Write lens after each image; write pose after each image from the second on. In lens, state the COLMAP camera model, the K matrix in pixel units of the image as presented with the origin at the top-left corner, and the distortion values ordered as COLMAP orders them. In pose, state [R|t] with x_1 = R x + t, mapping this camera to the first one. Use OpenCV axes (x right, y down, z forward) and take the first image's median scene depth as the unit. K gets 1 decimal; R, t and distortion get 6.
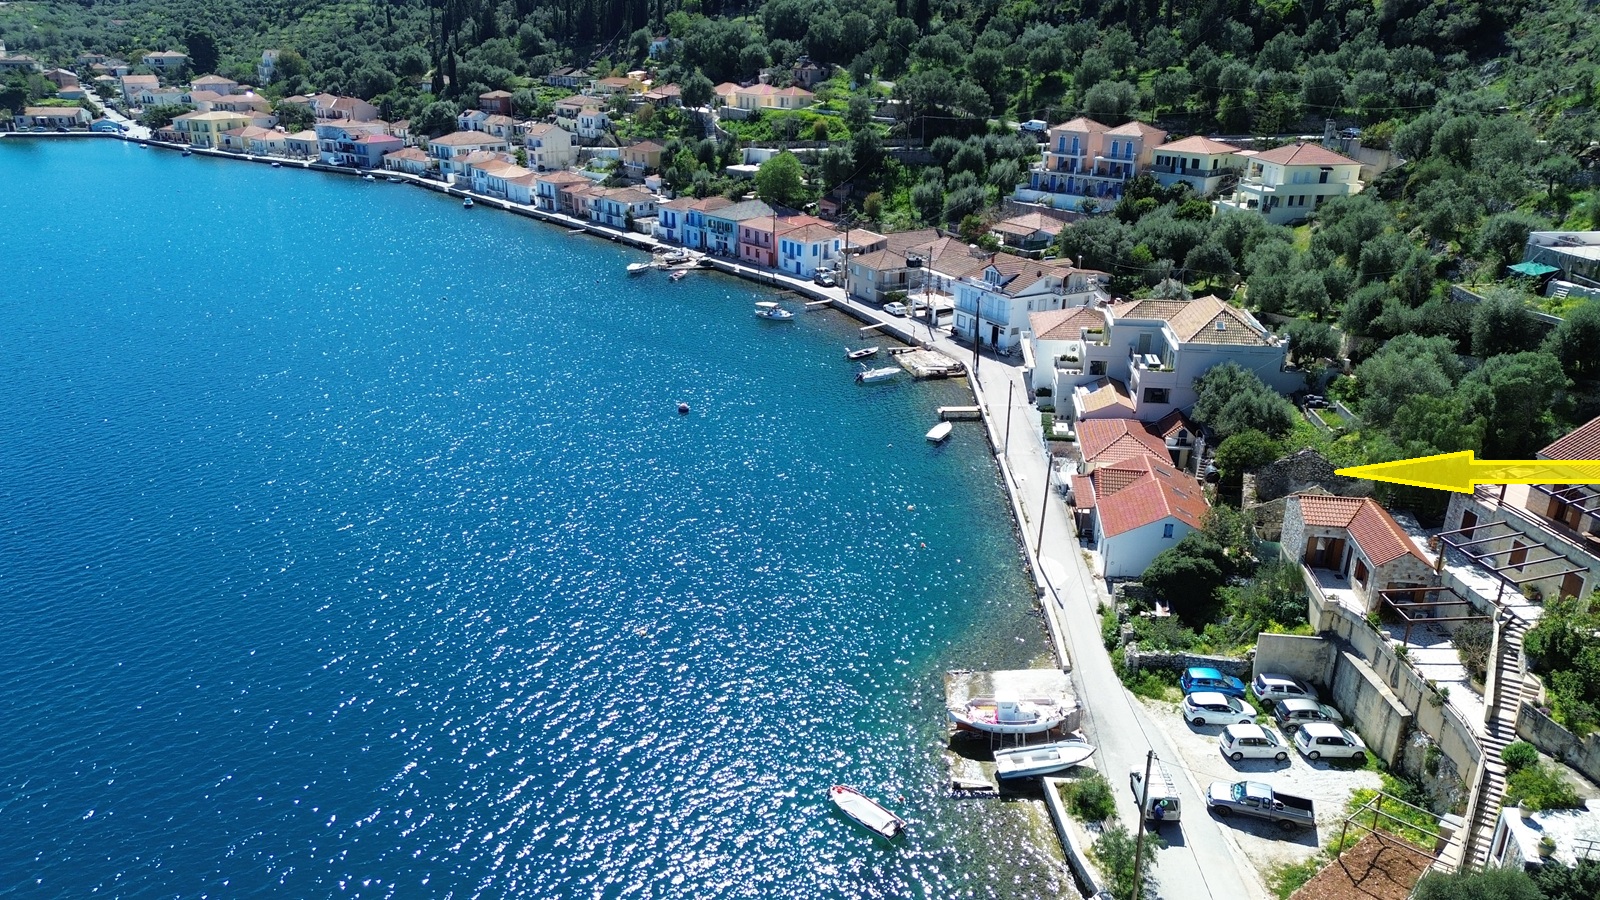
lens RADIAL K [[1129.9, 0, 809.7], [0, 1129.9, 454.8], [0, 0, 1]] dist [0.062550, -0.056697]
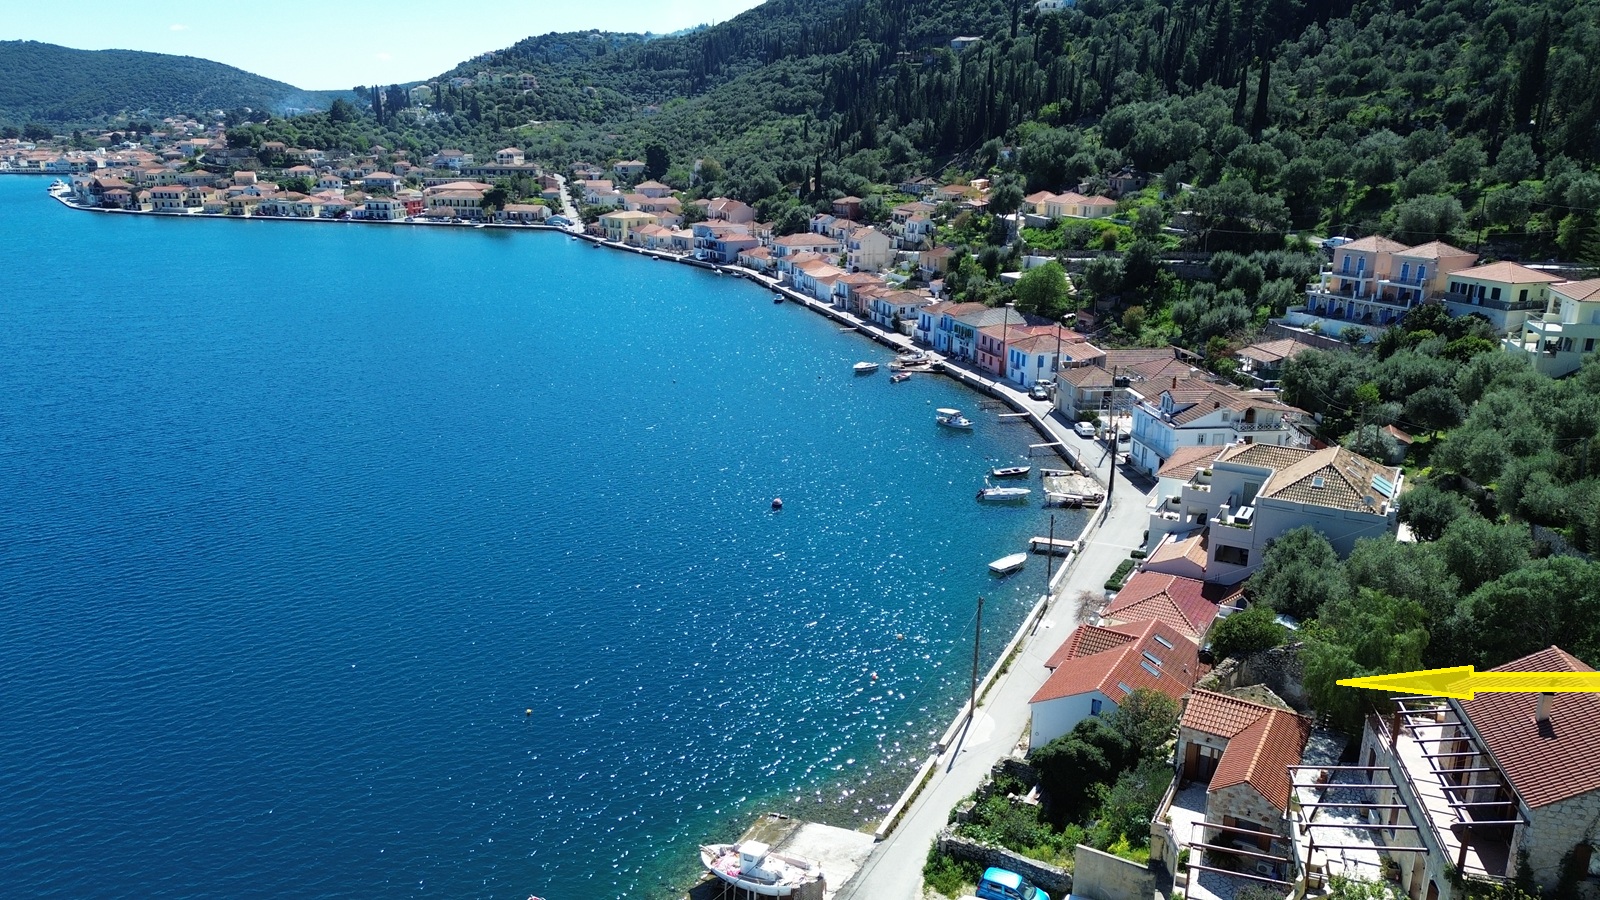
lens RADIAL K [[1129.9, 0, 796.6], [0, 1129.9, 458.2], [0, 0, 1]] dist [0.062550, -0.056697]
pose [[0.921342, 0.105500, -0.374164, 0.152996], [-0.136772, 0.988906, -0.057953, -0.014220], [0.363899, 0.104570, 0.925550, 0.040543]]
